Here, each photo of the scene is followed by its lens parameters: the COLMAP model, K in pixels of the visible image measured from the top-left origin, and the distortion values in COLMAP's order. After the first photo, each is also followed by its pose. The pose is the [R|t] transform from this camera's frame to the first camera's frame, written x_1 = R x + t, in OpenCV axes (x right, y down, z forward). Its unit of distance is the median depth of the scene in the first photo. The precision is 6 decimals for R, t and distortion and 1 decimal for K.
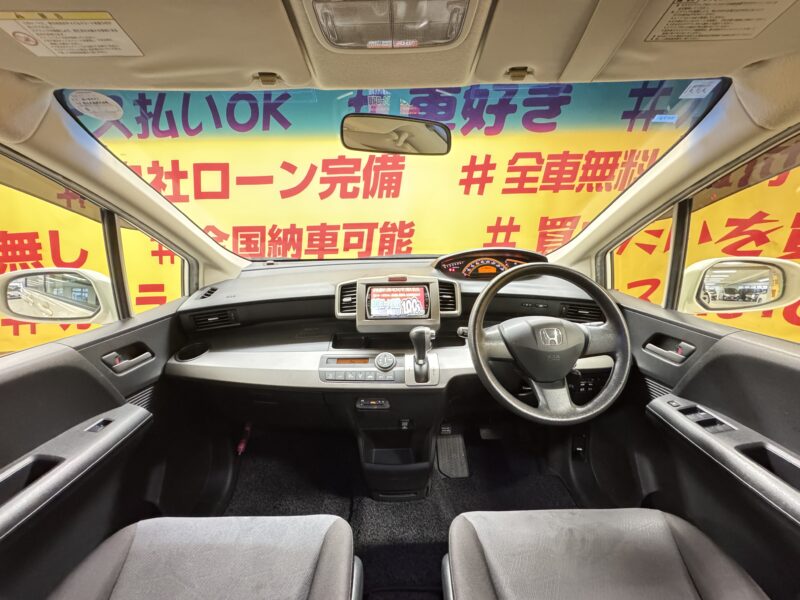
lens RADIAL K [[313.4, 0, 396.5], [0, 313.4, 300.6], [0, 0, 1]] dist [-0.007273, 0.000113]
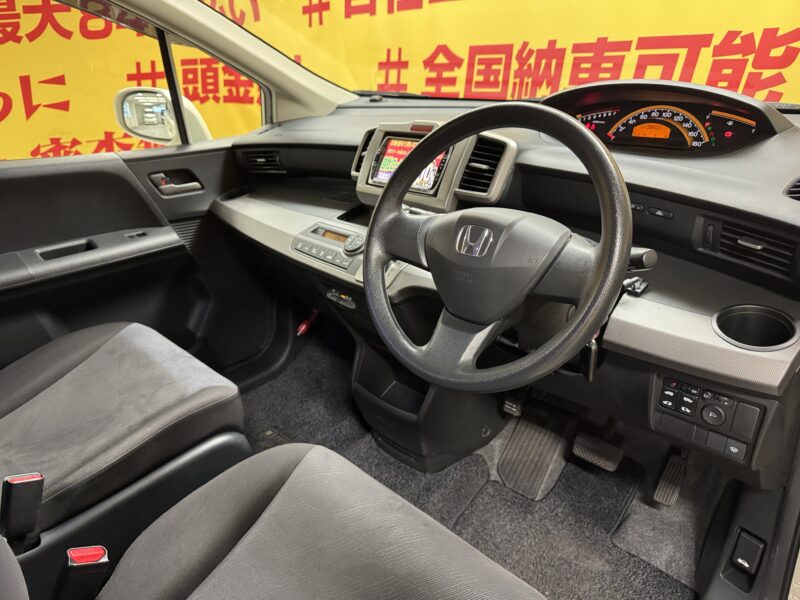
lens RADIAL K [[565.7, 0, 400.4], [0, 565.7, 310.0], [0, 0, 1]] dist [-0.002342, -0.008772]
pose [[0.707699, 0.287744, -0.645264, 0.282754], [-0.153057, 0.954058, 0.257578, -0.001830], [0.689736, -0.083525, 0.719227, 0.046308]]
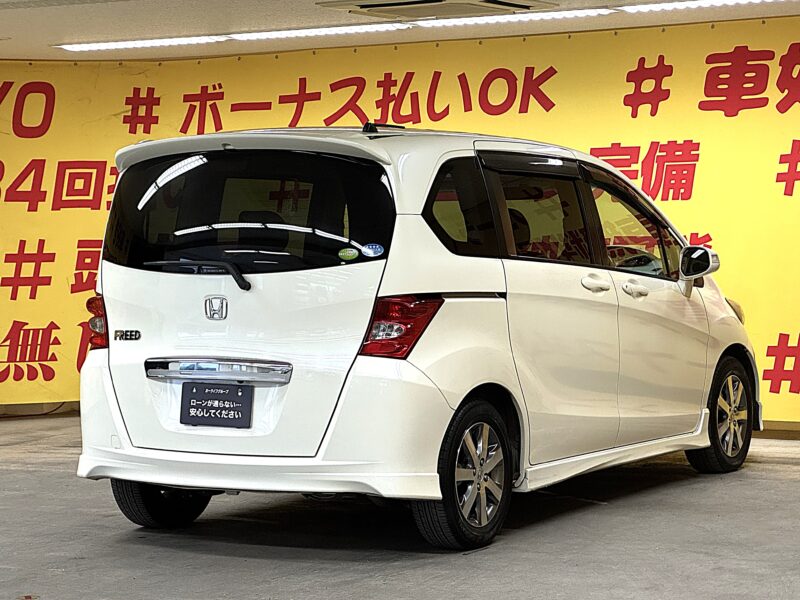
lens RADIAL K [[2039.6, 0, 388.9], [0, 2039.6, 297.9], [0, 0, 1]] dist [0.029688, 2.568920]
pose [[0.861014, 0.029970, -0.507698, 1.733801], [-0.138946, 0.974147, -0.178136, 0.772691], [0.489234, 0.223920, 0.842918, -3.062762]]
